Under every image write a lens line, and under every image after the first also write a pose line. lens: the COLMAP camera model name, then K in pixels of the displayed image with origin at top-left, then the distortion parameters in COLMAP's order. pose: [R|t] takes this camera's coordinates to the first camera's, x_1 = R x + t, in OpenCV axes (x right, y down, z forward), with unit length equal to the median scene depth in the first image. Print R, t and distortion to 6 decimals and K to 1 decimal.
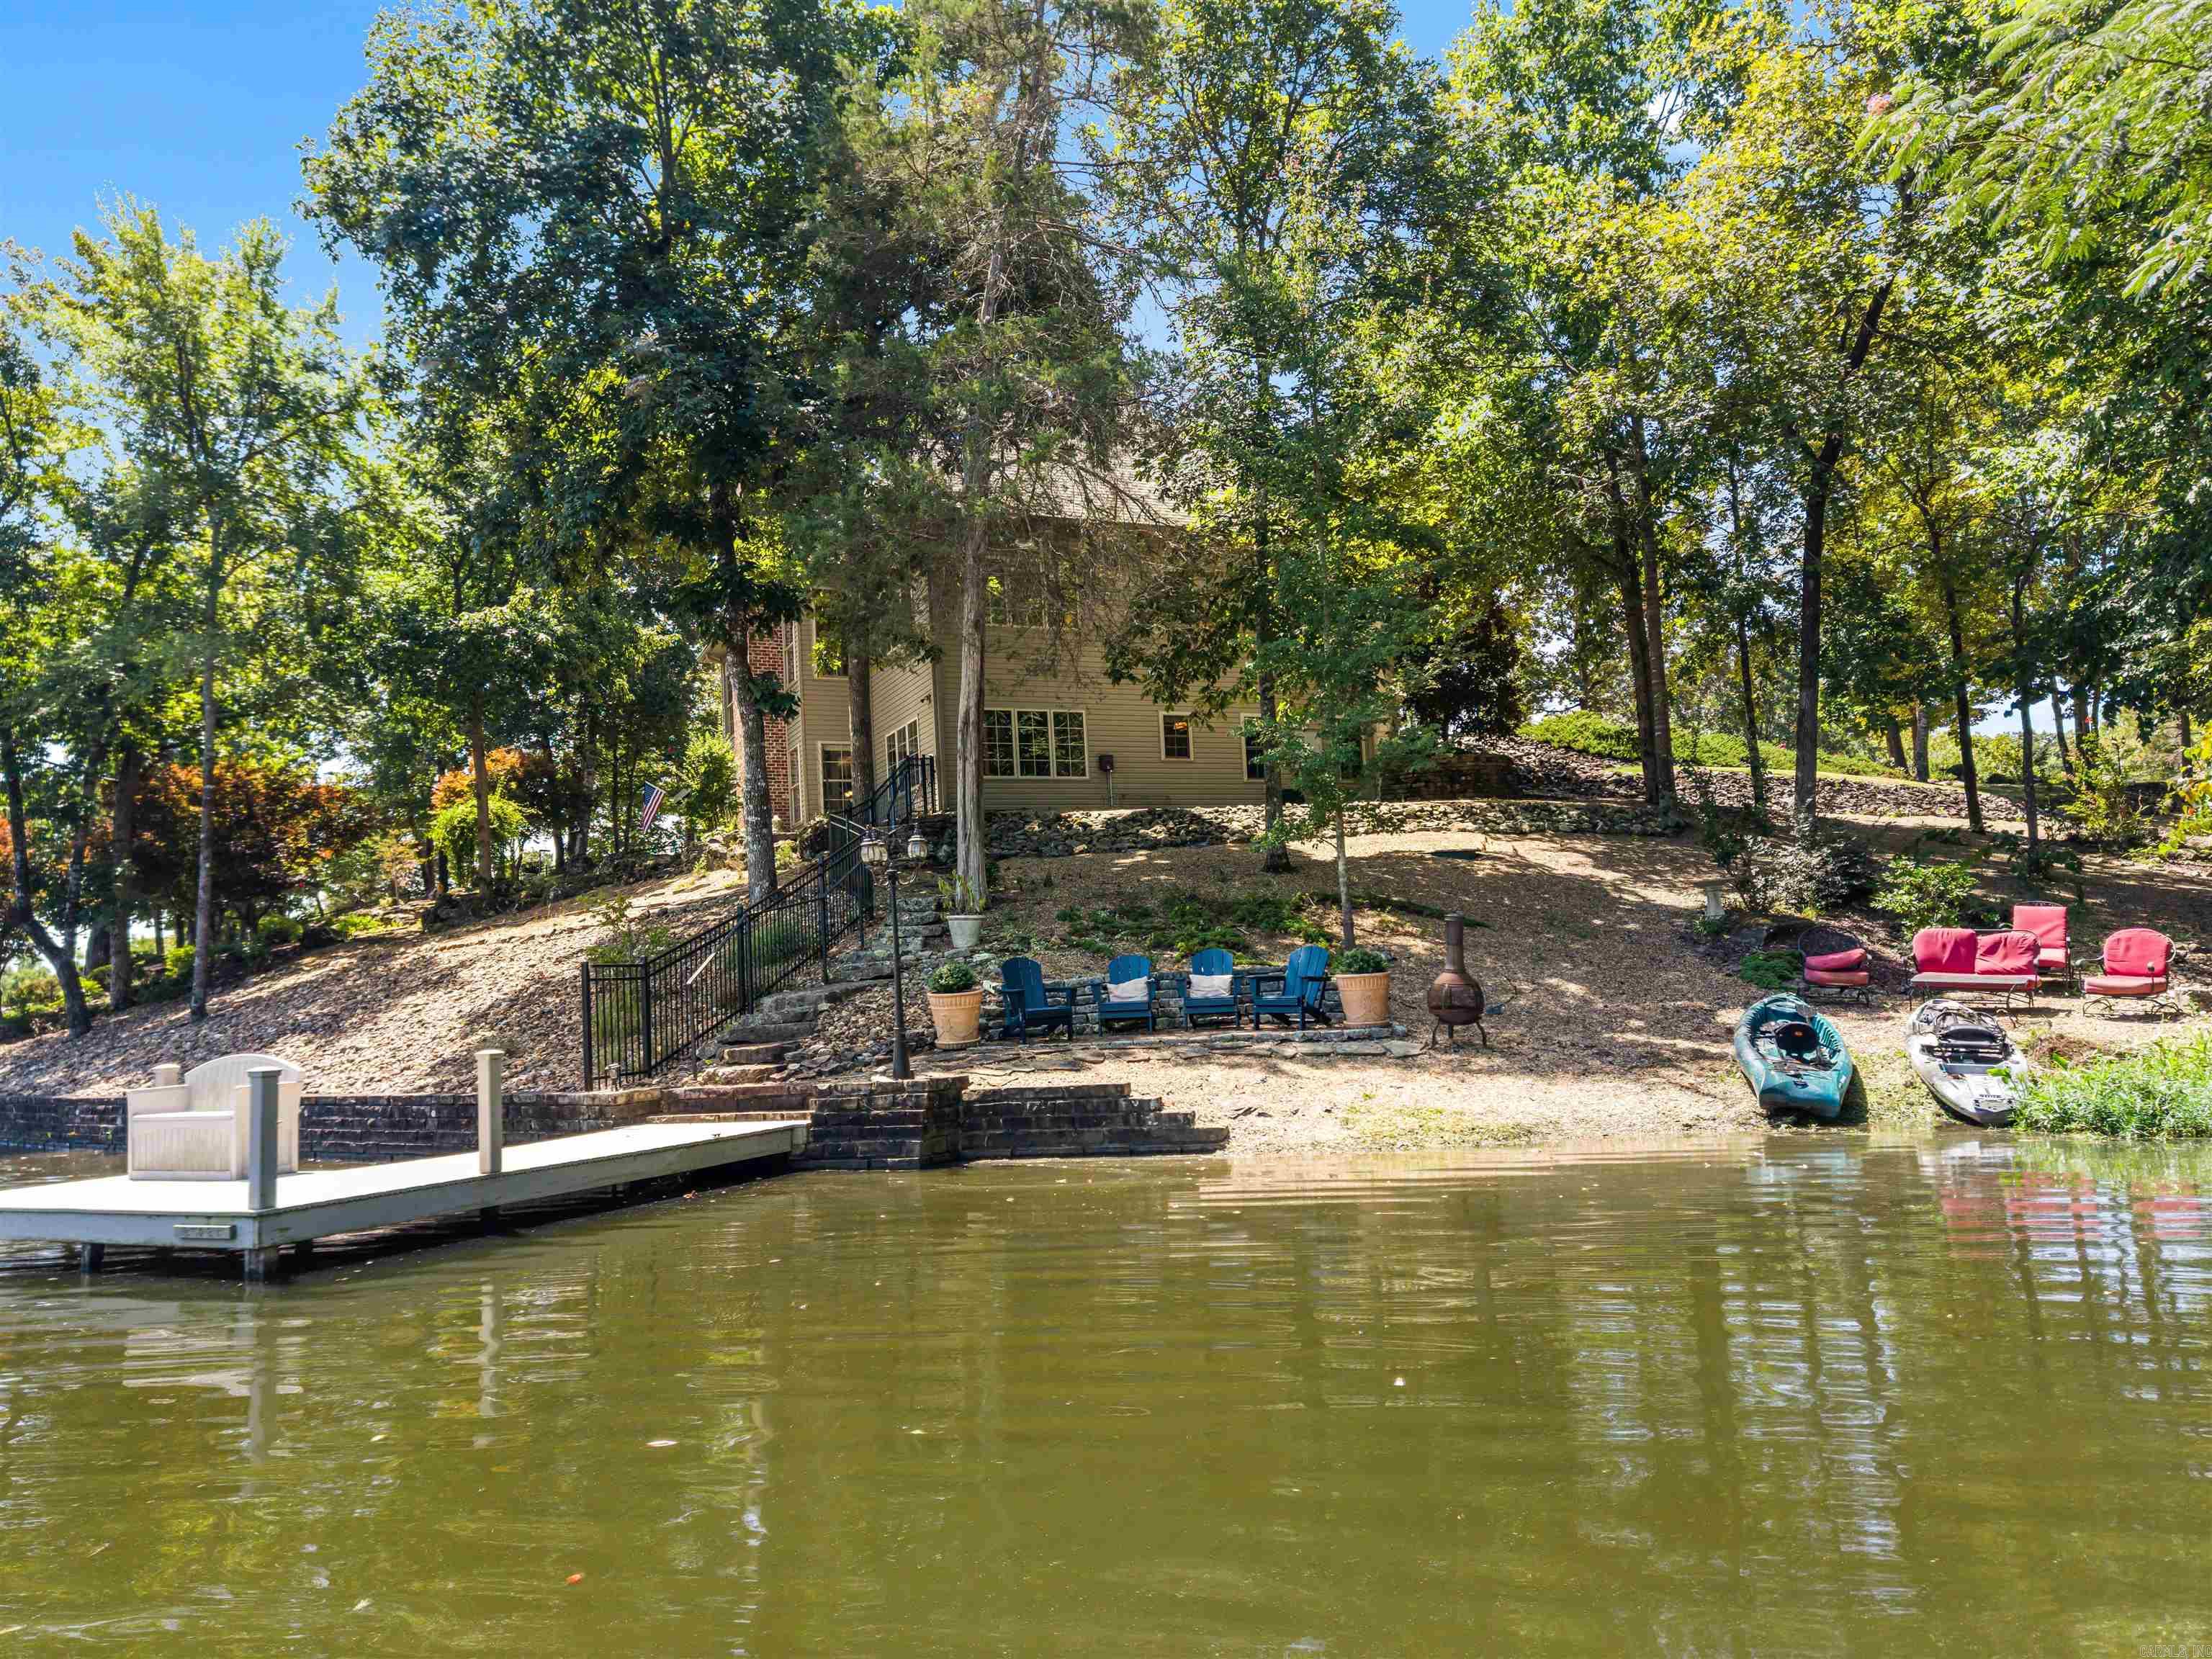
lens RADIAL K [[1578.9, 0, 1100.9], [0, 1578.9, 825.0], [0, 0, 1]] dist [0.012167, -0.011332]
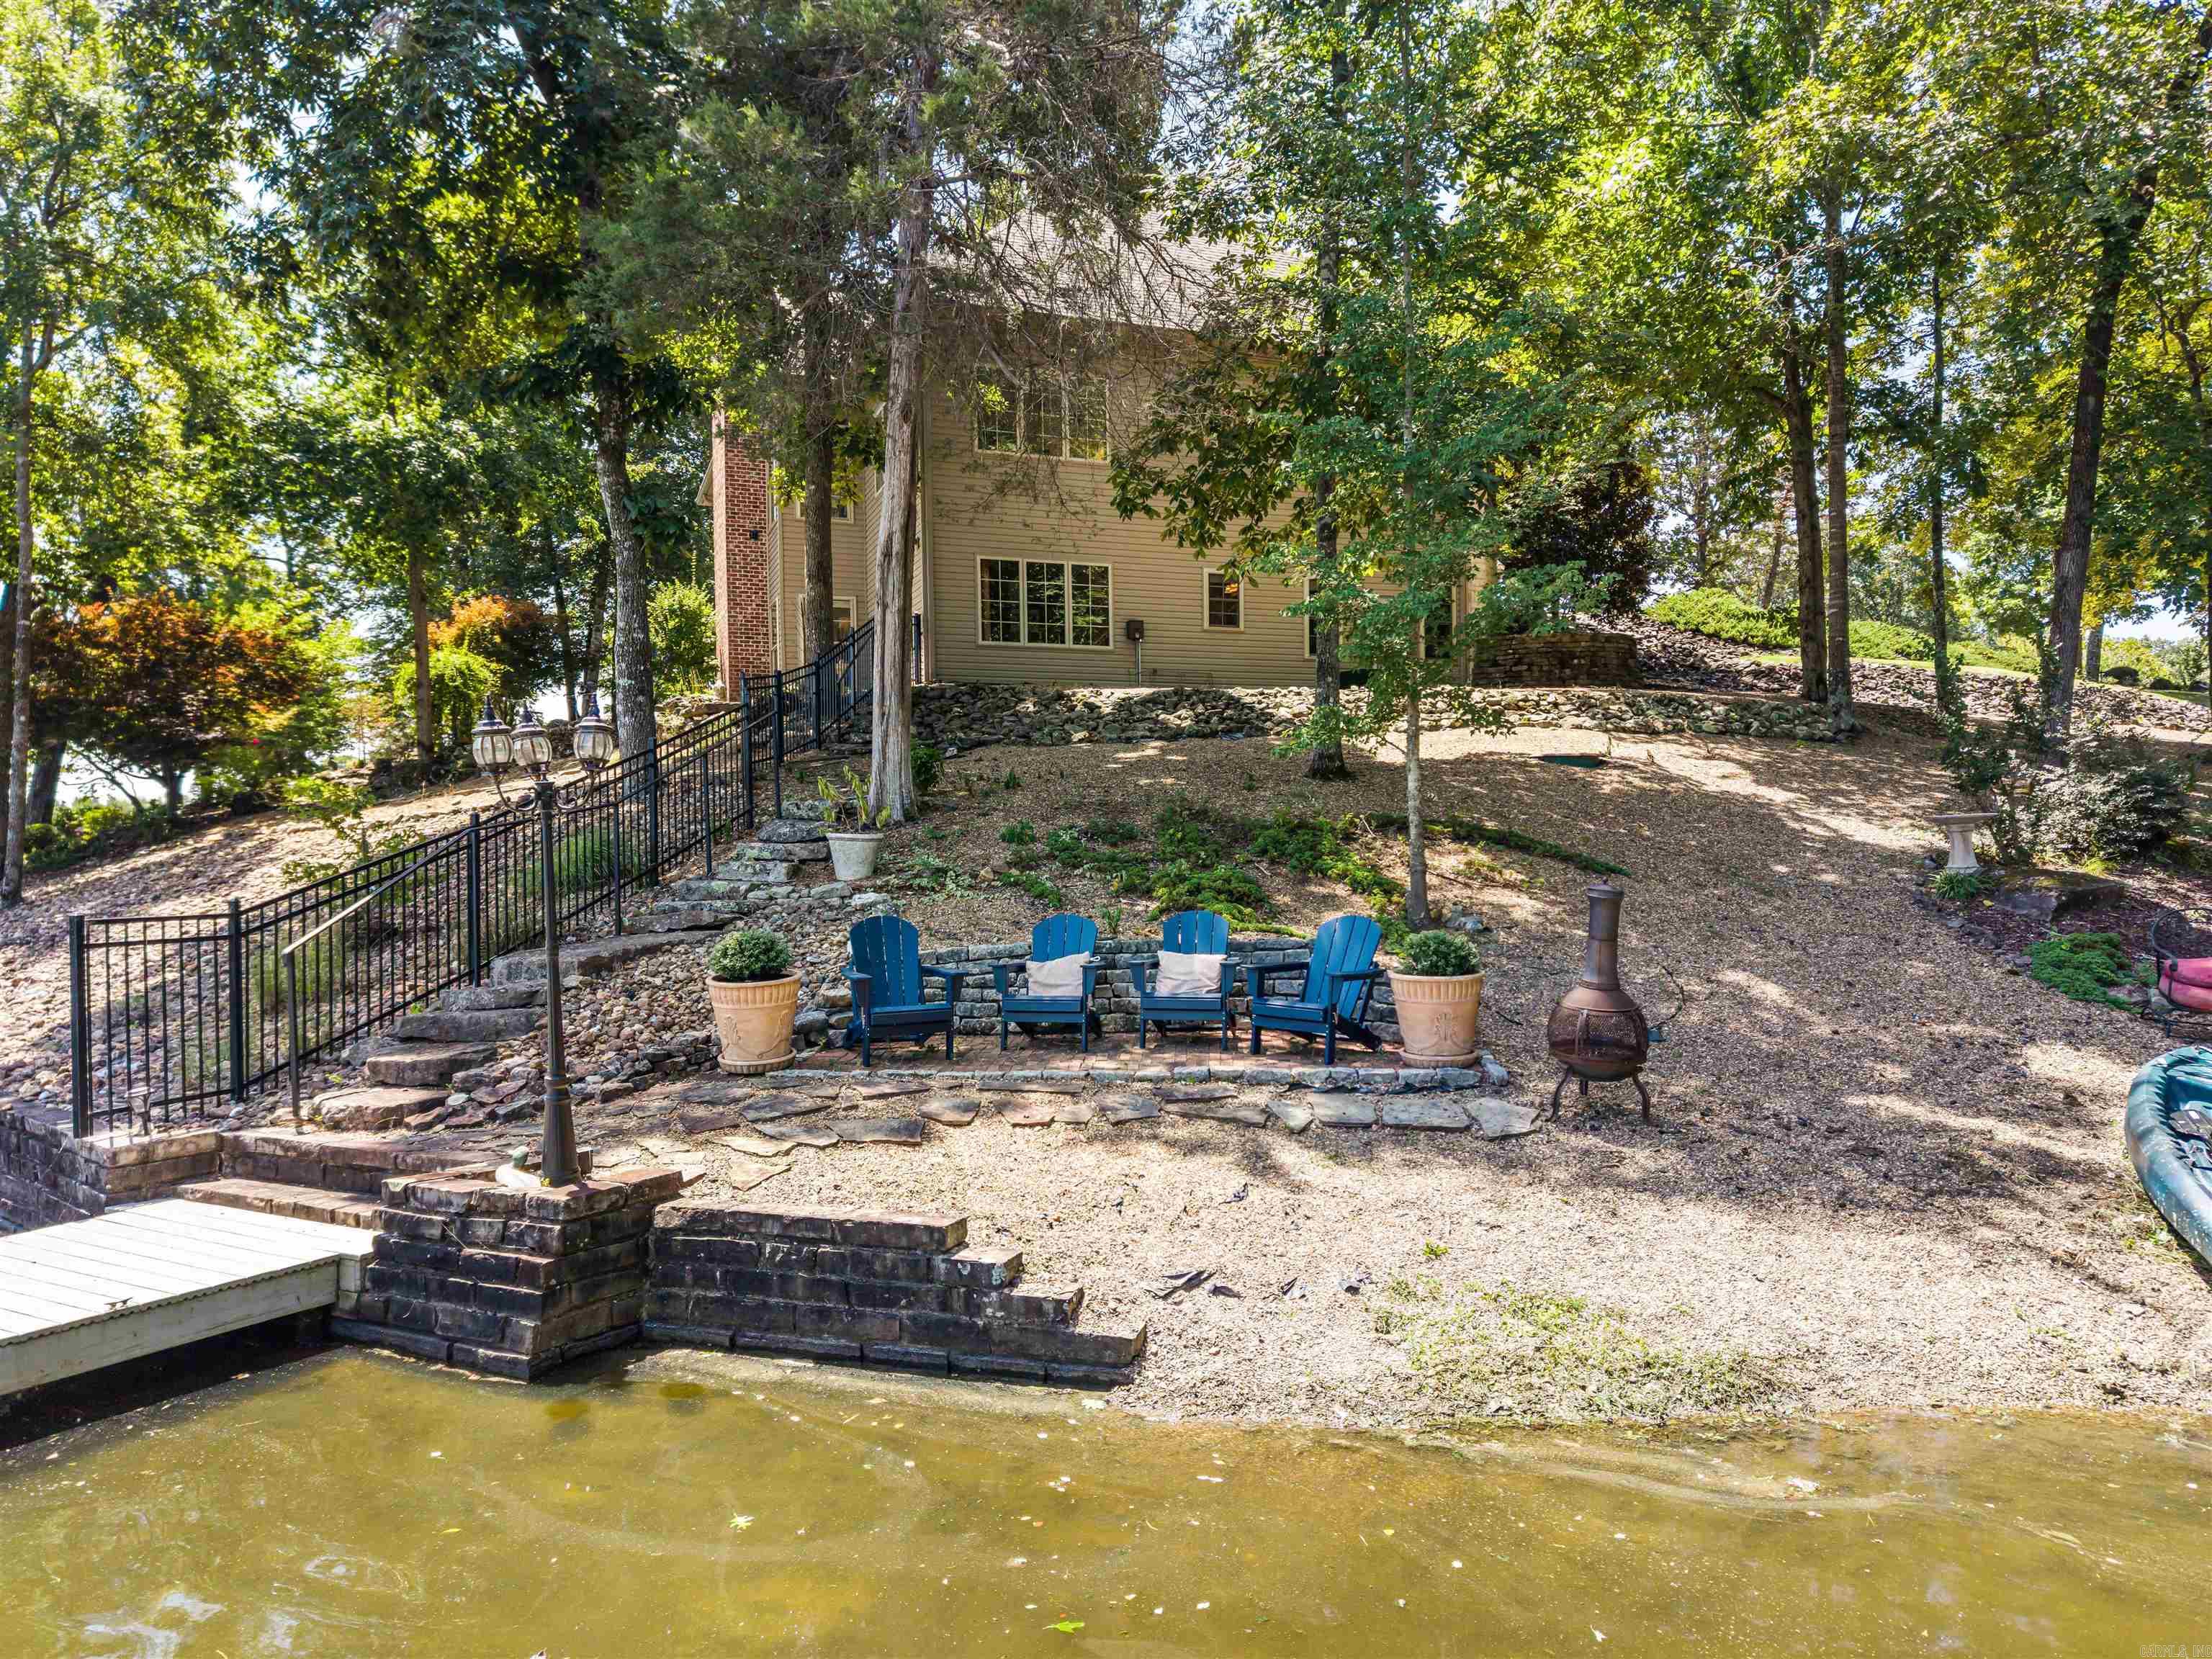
lens RADIAL K [[1494.8, 0, 1124.8], [0, 1494.8, 846.0], [0, 0, 1]] dist [0.024210, -0.028420]
pose [[0.998418, 0.036315, -0.042924, 0.055310], [-0.032074, 0.994896, 0.095667, -0.002577], [0.046180, -0.094139, 0.994487, 0.339914]]
